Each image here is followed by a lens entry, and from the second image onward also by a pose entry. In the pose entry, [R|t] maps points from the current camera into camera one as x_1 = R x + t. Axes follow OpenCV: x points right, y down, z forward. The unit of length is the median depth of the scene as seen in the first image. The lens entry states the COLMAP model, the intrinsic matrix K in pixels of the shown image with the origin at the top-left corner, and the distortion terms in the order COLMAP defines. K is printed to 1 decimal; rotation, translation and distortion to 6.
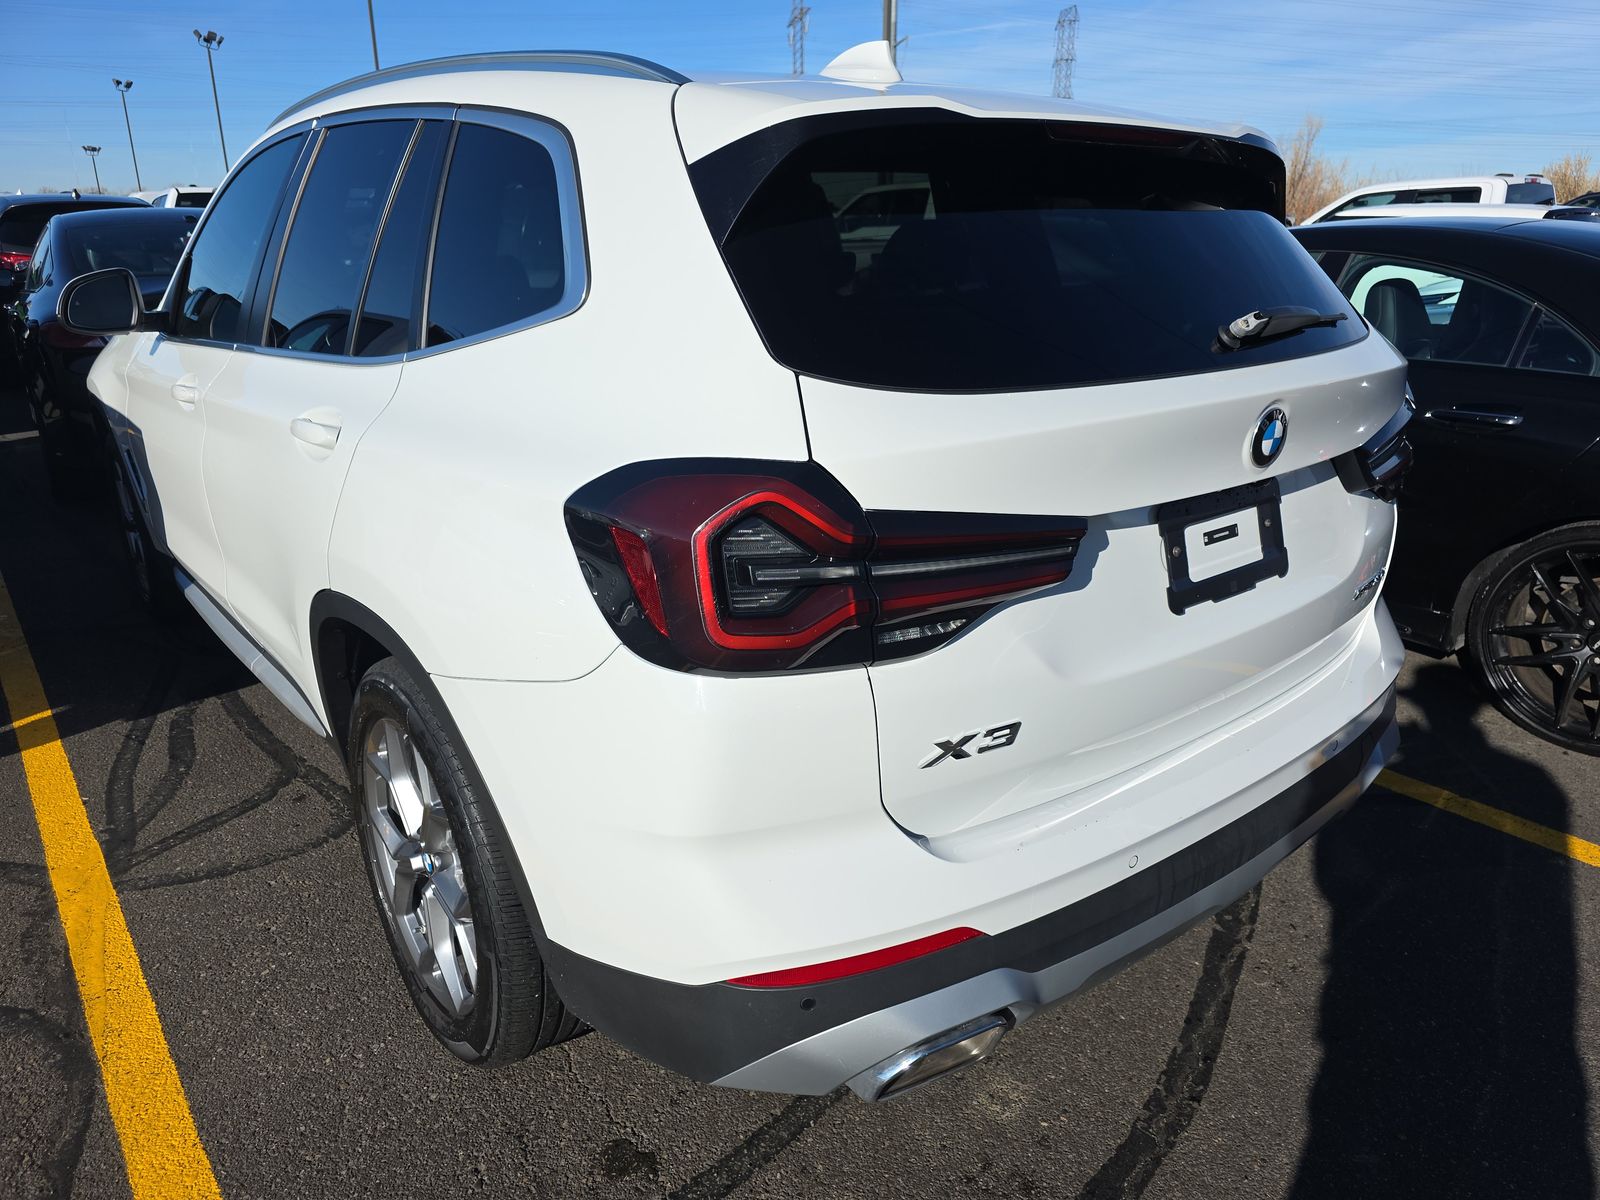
lens RADIAL K [[1092.4, 0, 816.2], [0, 1092.4, 596.6], [0, 0, 1]] dist [0.030039, -0.020817]
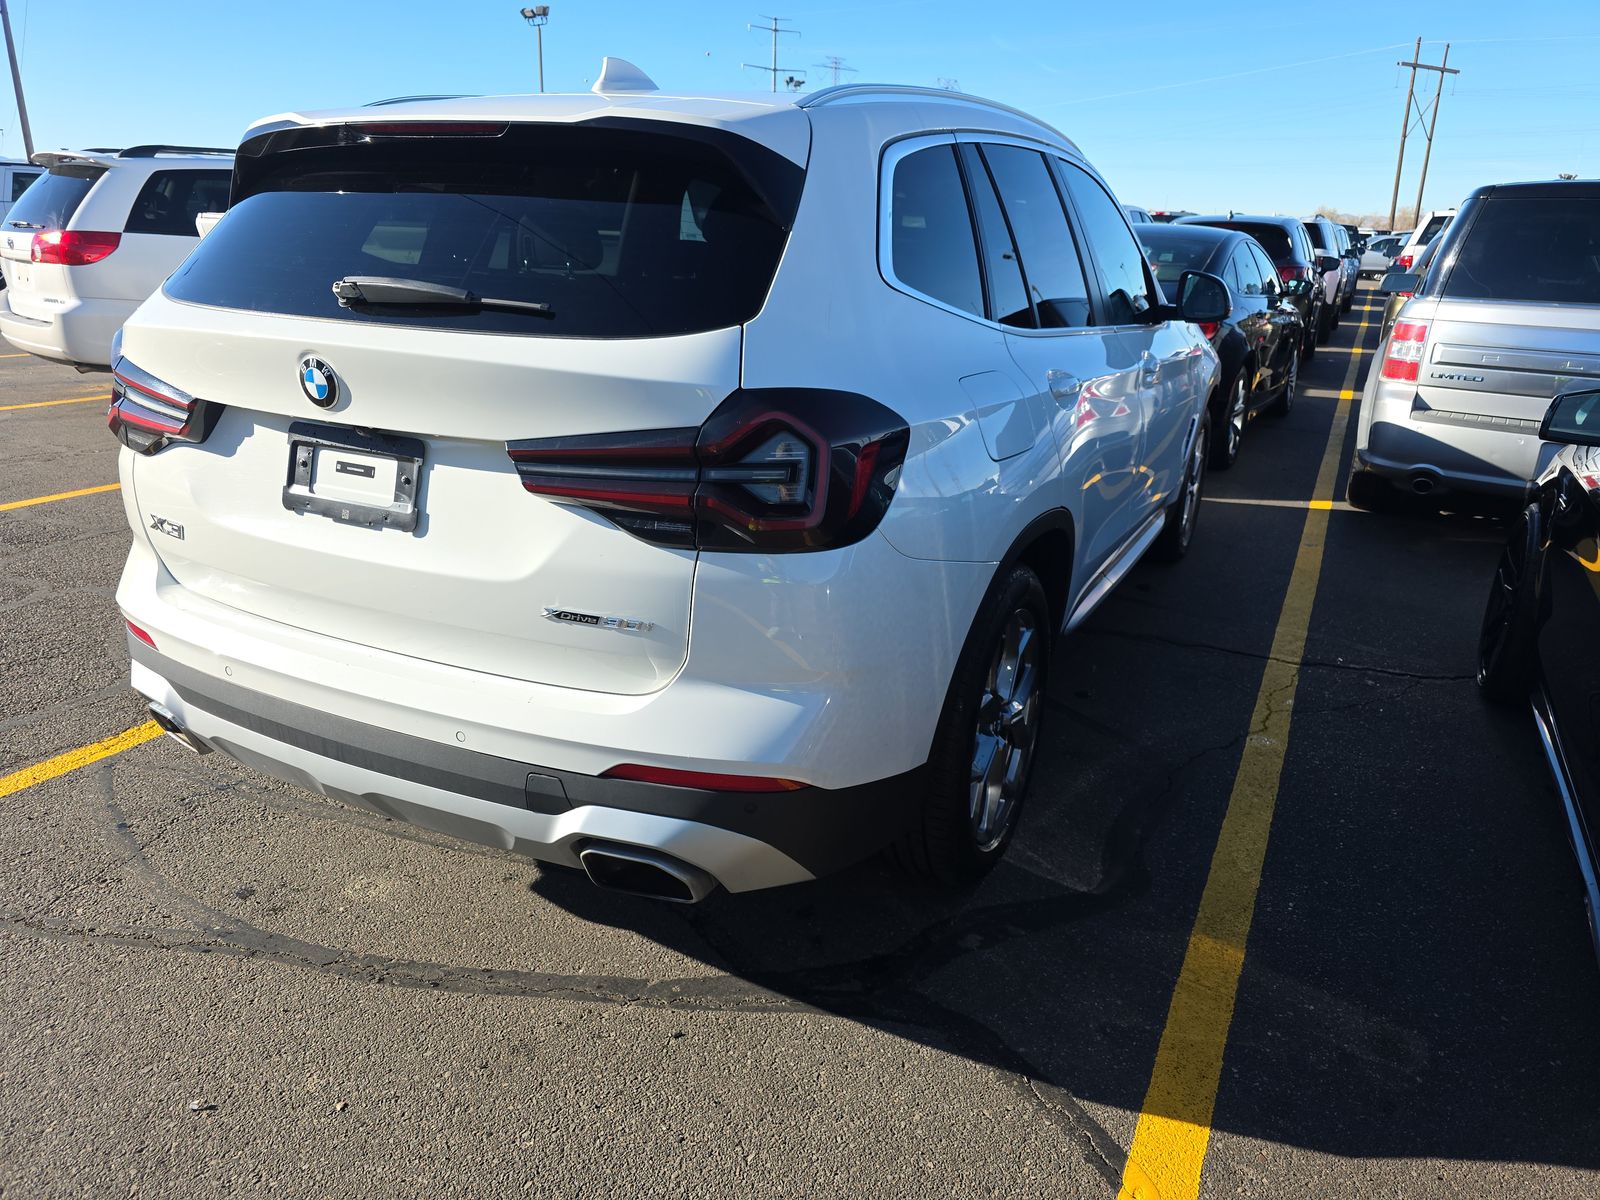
lens RADIAL K [[1092.4, 0, 807.2], [0, 1092.4, 600.7], [0, 0, 1]] dist [0.030039, -0.020817]
pose [[0.412480, 0.306730, -0.857774, 1.636646], [-0.323844, 0.929475, 0.176642, -0.293287], [0.851461, 0.204924, 0.482722, 0.891613]]
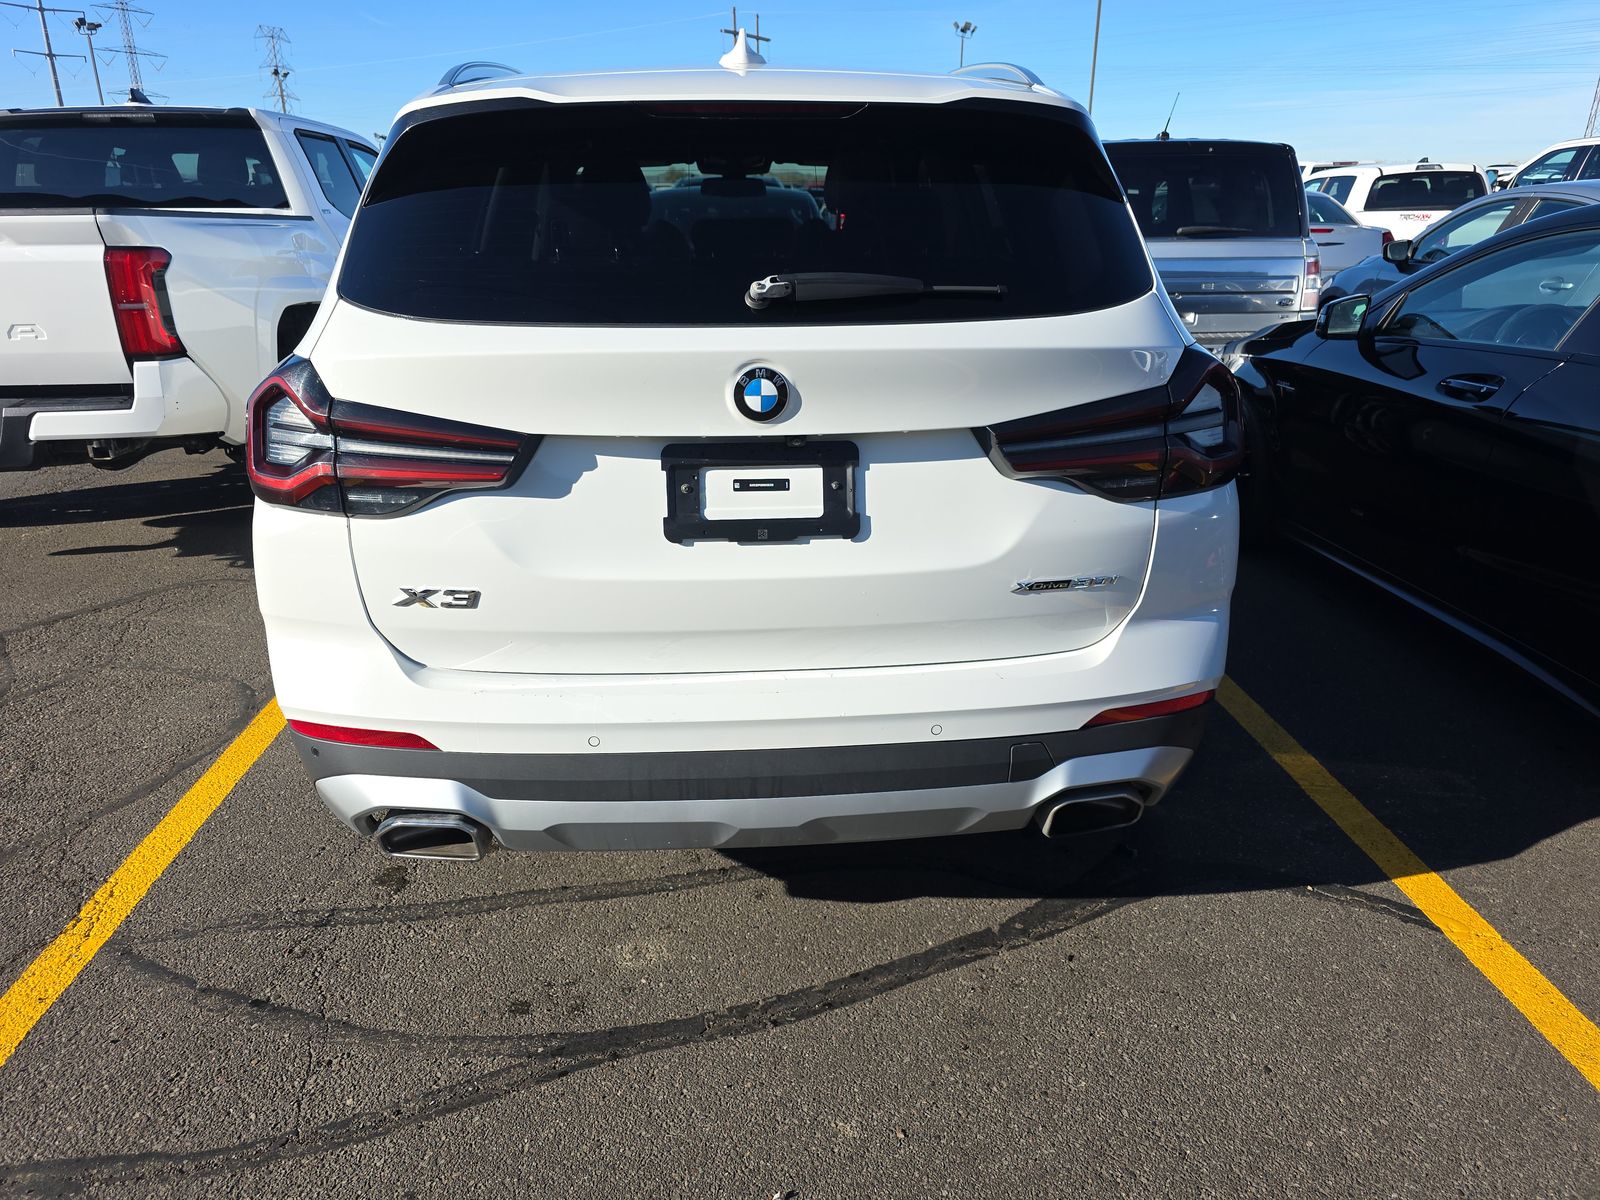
lens RADIAL K [[1092.4, 0, 791.2], [0, 1092.4, 595.6], [0, 0, 1]] dist [0.030039, -0.020817]
pose [[0.812952, 0.197614, -0.547776, 1.020182], [-0.185475, 0.979539, 0.078113, -0.039948], [0.552004, 0.038097, 0.832970, 0.130598]]
